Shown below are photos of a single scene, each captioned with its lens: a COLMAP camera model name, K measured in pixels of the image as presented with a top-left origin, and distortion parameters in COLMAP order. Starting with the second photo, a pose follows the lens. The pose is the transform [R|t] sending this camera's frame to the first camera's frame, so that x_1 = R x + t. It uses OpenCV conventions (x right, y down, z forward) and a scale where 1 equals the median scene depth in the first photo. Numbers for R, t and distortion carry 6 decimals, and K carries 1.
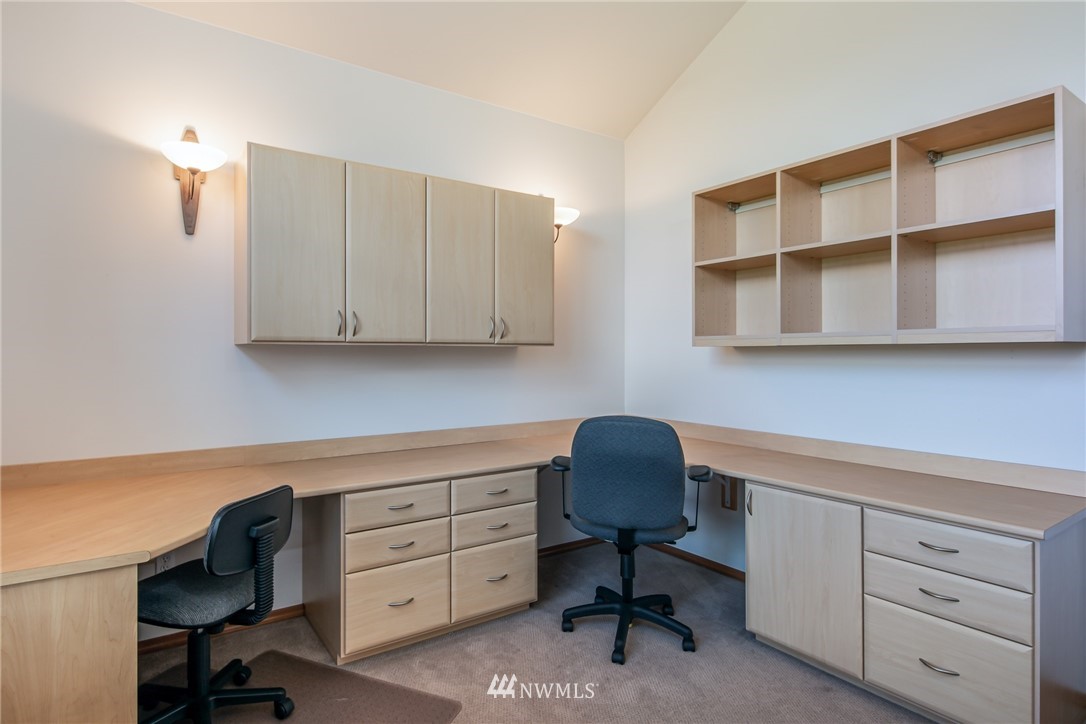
lens RADIAL K [[569.9, 0, 543.1], [0, 569.9, 348.1], [0, 0, 1]] dist [0.014011, 0.000194]
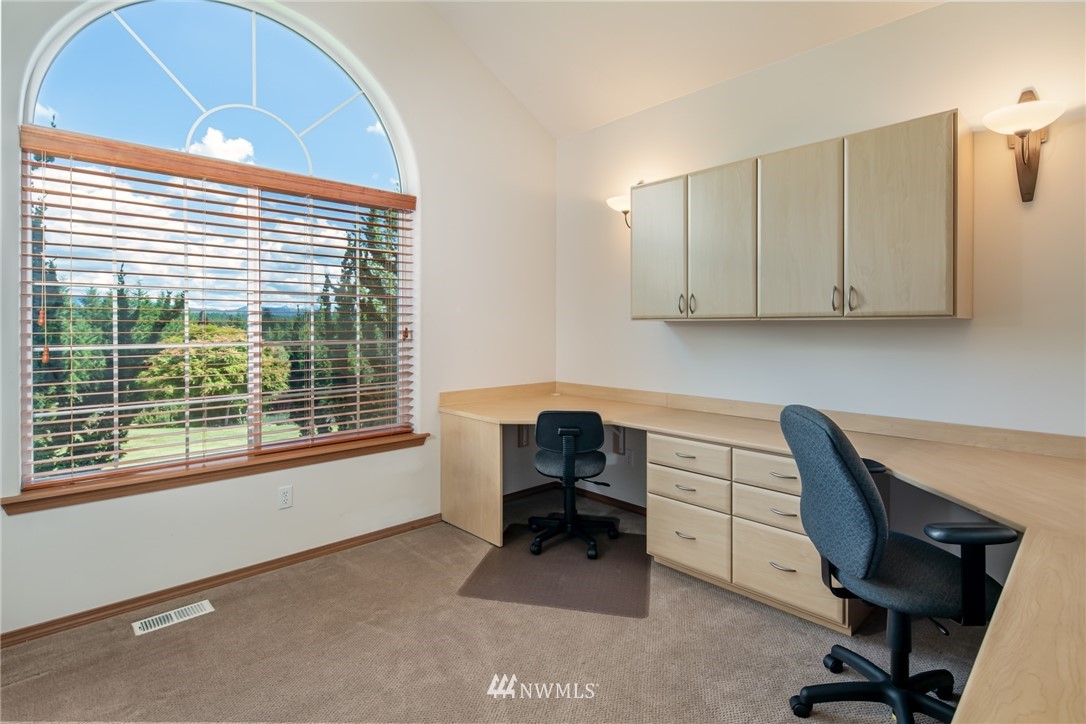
lens RADIAL K [[534.3, 0, 536.7], [0, 534.3, 325.3], [0, 0, 1]] dist [0.001422, 0.000065]
pose [[0.157788, -0.001538, -0.987472, 0.695551], [0.003736, 0.999993, -0.000961, 0.004565], [0.987466, -0.003538, 0.157793, 0.447663]]
